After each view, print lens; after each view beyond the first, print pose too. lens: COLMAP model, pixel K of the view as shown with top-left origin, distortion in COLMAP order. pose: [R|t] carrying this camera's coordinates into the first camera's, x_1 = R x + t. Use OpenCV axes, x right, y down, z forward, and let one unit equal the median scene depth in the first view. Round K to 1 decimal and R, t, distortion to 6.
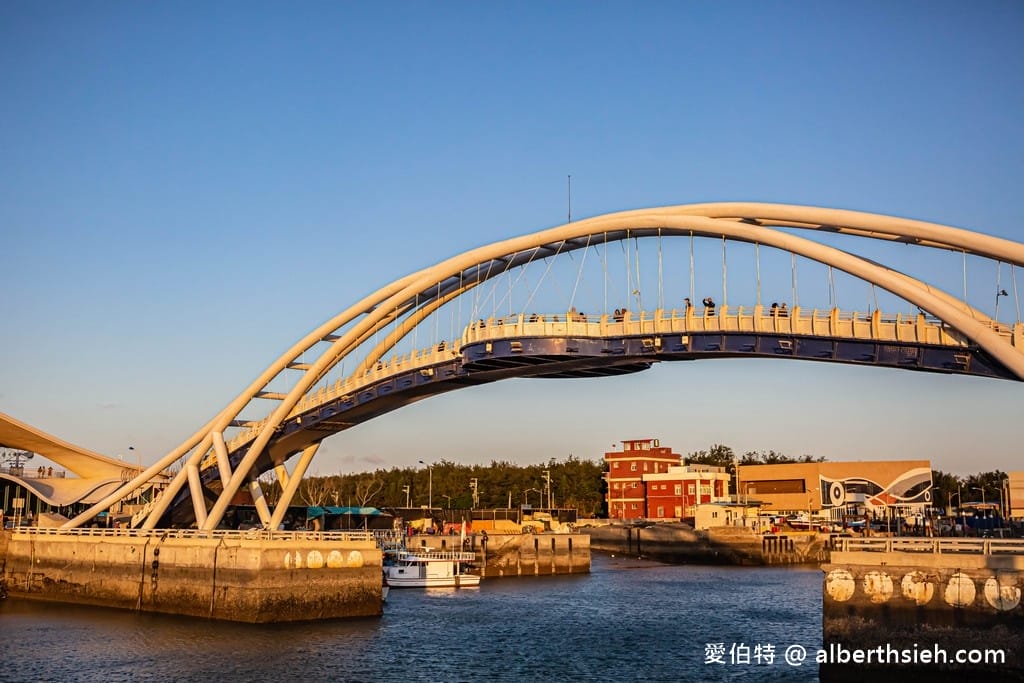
lens RADIAL K [[1332.3, 0, 512.0], [0, 1332.3, 341.5], [0, 0, 1]] dist [-0.100894, 0.704780]
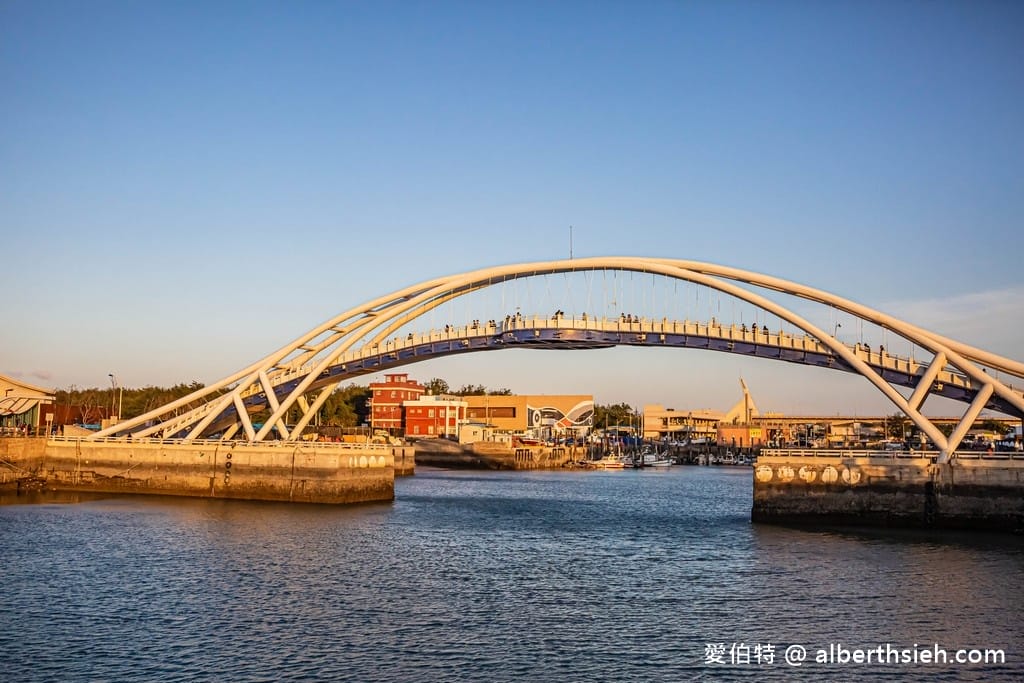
lens RADIAL K [[1332.3, 0, 512.0], [0, 1332.3, 341.5], [0, 0, 1]] dist [-0.100894, 0.704780]
pose [[0.915654, 0.040591, 0.399912, -0.549669], [-0.066142, 0.996542, 0.050293, -0.051439], [-0.396487, -0.072502, 0.915173, -0.385814]]
